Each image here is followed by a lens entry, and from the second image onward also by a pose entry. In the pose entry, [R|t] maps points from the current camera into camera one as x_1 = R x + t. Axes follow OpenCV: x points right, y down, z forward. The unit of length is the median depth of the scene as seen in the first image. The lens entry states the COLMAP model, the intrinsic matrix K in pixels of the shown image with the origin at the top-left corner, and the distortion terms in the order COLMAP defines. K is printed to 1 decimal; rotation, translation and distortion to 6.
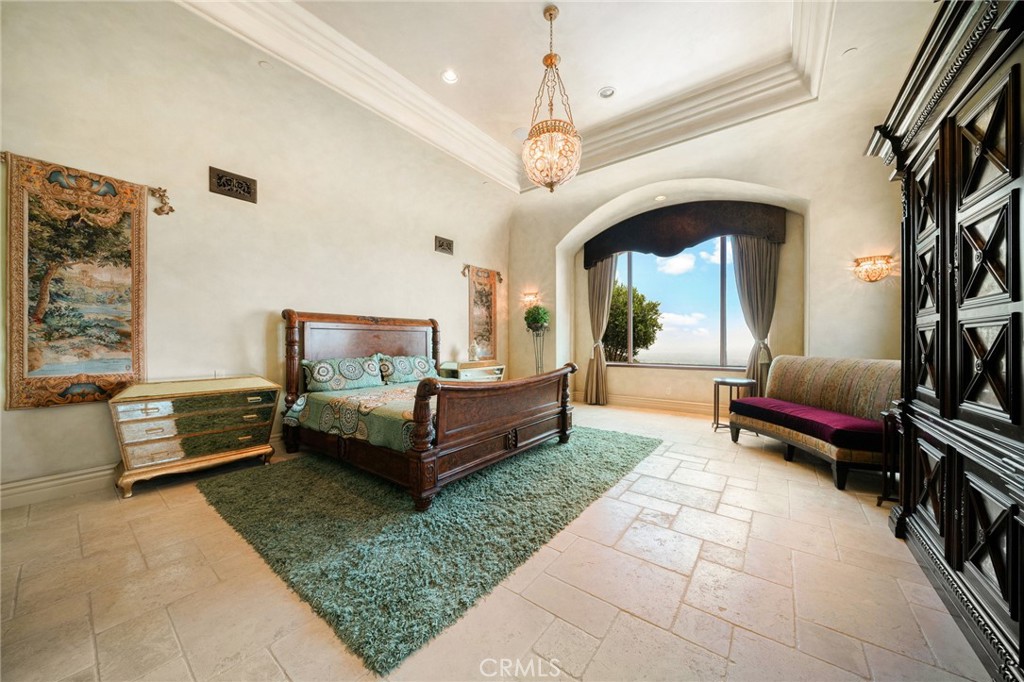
lens RADIAL K [[346.2, 0, 494.2], [0, 346.2, 344.8], [0, 0, 1]] dist [-0.007489, 0.000046]
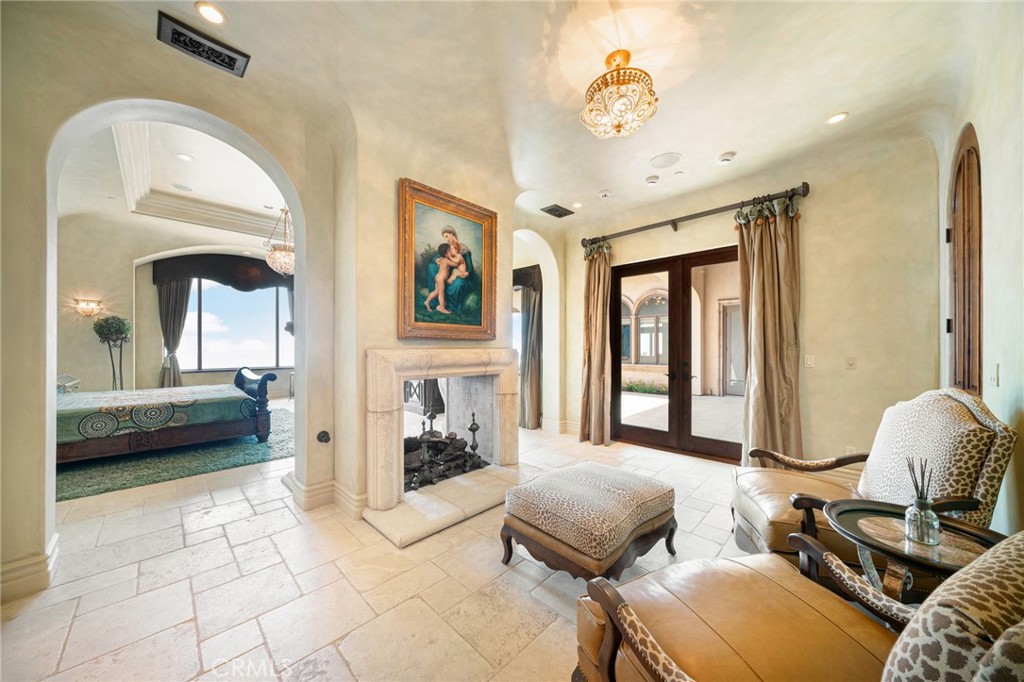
lens RADIAL K [[346.2, 0, 511.1], [0, 346.2, 344.8], [0, 0, 1]] dist [-0.007489, 0.000046]
pose [[0.094662, 0.010431, 0.995455, -0.885781], [0.011208, 0.999871, -0.011543, -0.010820], [-0.995446, 0.012250, 0.094532, -0.249631]]
